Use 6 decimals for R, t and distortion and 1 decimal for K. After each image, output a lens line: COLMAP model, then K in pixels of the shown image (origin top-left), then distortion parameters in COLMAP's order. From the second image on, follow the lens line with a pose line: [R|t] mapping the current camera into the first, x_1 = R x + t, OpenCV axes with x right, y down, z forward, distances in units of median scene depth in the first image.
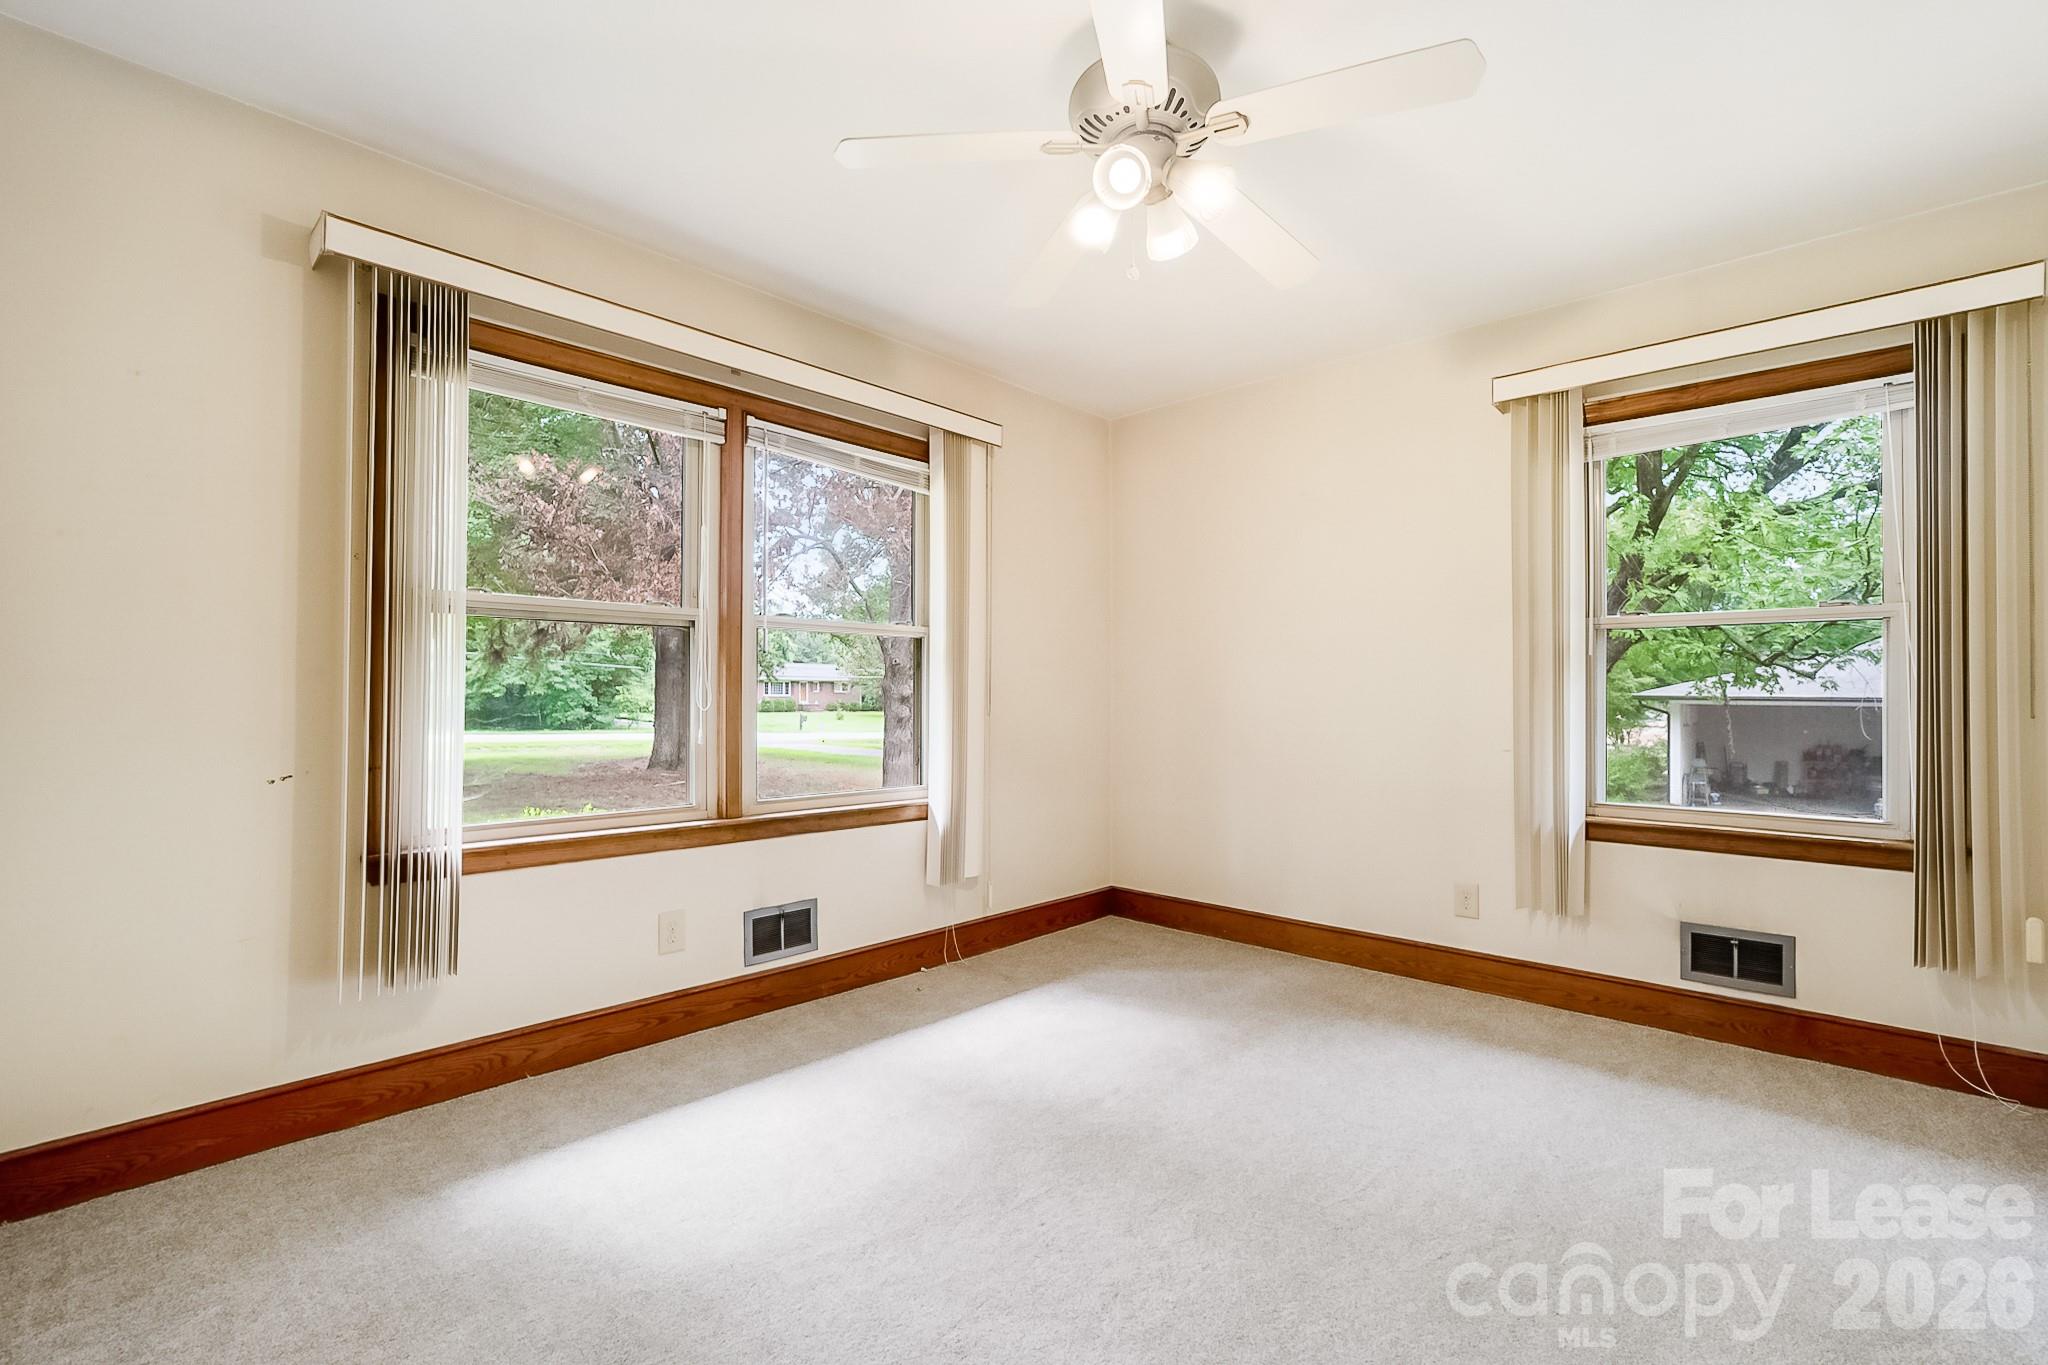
lens RADIAL K [[900.7, 0, 1034.8], [0, 900.7, 683.6], [0, 0, 1]] dist [-0.002281, 0.000204]
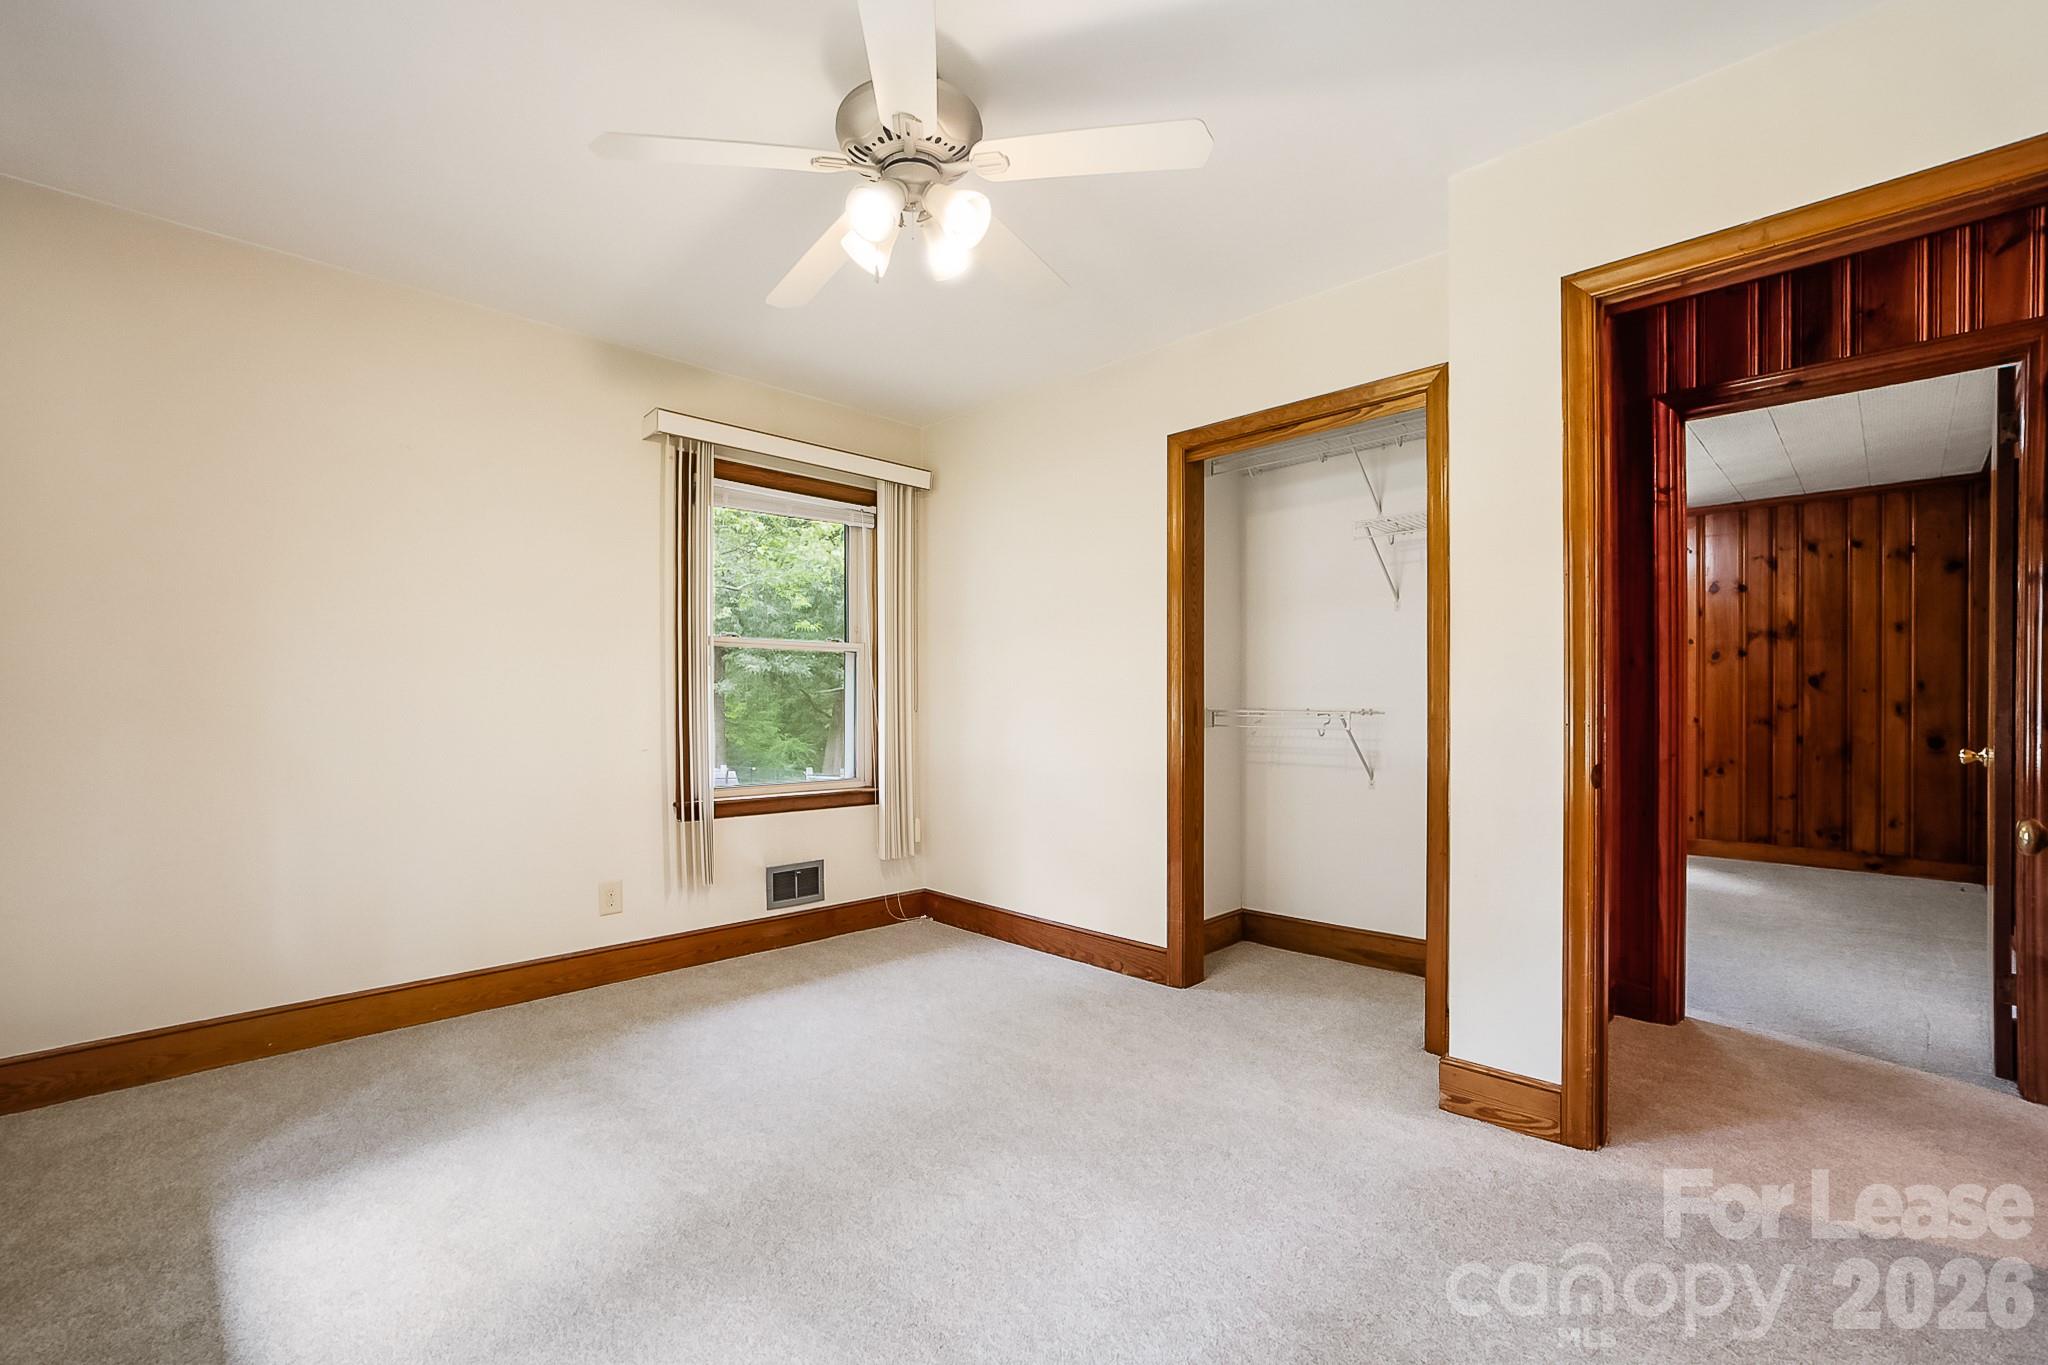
lens RADIAL K [[900.7, 0, 1034.3], [0, 900.7, 702.7], [0, 0, 1]] dist [-0.002281, 0.000204]
pose [[0.030979, -0.000424, 0.999520, -0.602731], [-0.016008, 0.999871, 0.000921, 0.009559], [-0.999392, -0.016028, 0.030968, 0.549163]]
